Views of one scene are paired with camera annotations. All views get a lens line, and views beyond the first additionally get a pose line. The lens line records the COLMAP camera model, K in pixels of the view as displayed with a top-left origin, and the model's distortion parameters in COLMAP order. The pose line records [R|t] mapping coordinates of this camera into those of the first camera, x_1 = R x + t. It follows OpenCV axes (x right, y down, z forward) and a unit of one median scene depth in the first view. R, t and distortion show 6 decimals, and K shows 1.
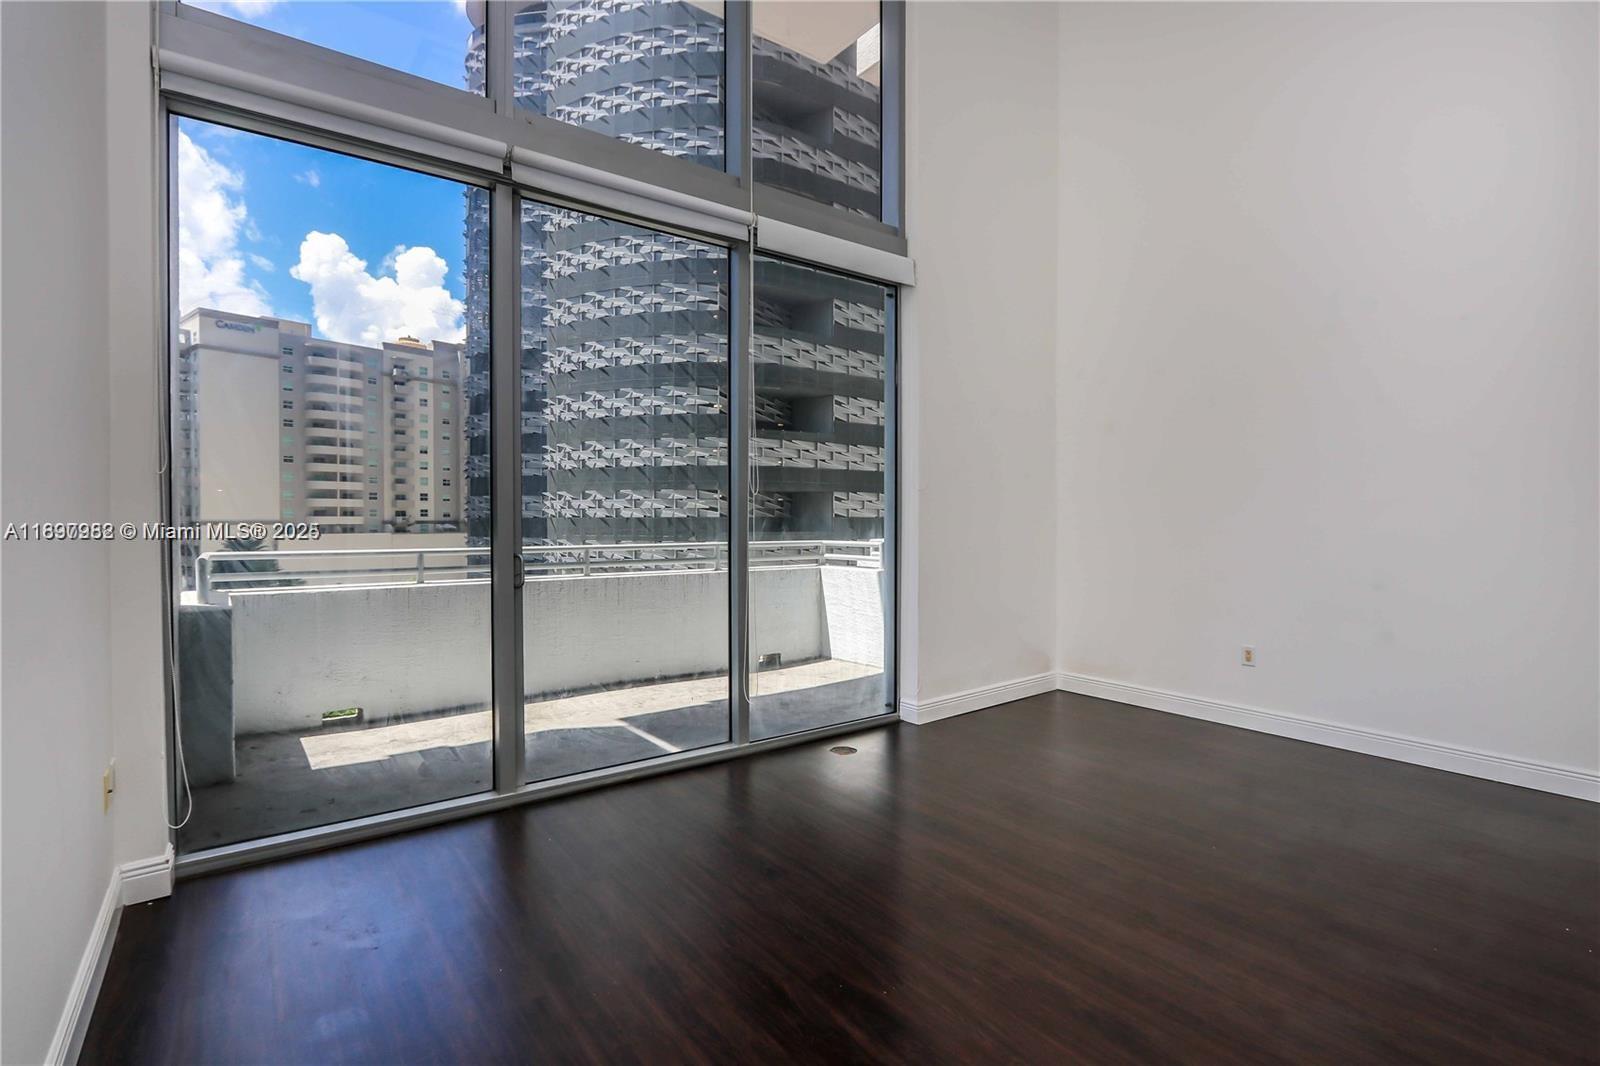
lens RADIAL K [[759.5, 0, 795.8], [0, 759.5, 527.1], [0, 0, 1]] dist [-0.017016, 0.003070]
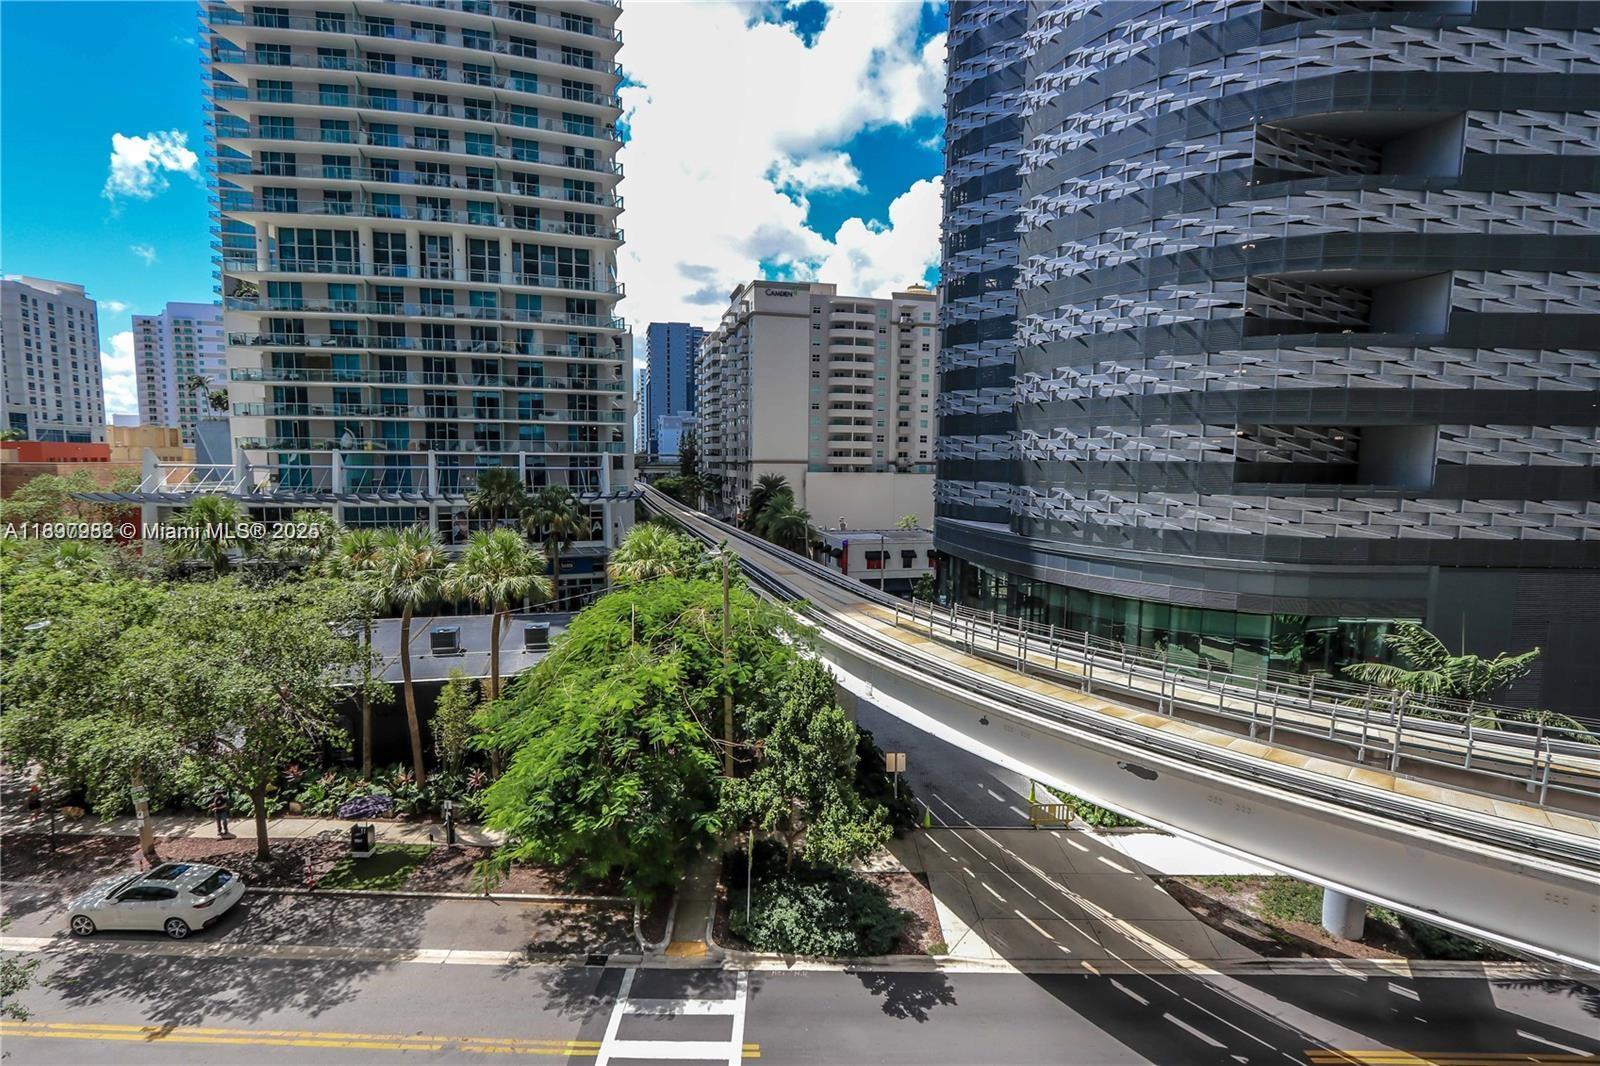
lens RADIAL K [[759.5, 0, 810.4], [0, 759.5, 536.5], [0, 0, 1]] dist [-0.017016, 0.003070]
pose [[0.815507, 0.067123, -0.574842, -0.012036], [-0.016183, 0.995508, 0.093284, -0.003405], [0.578521, -0.066771, 0.812930, 0.168282]]
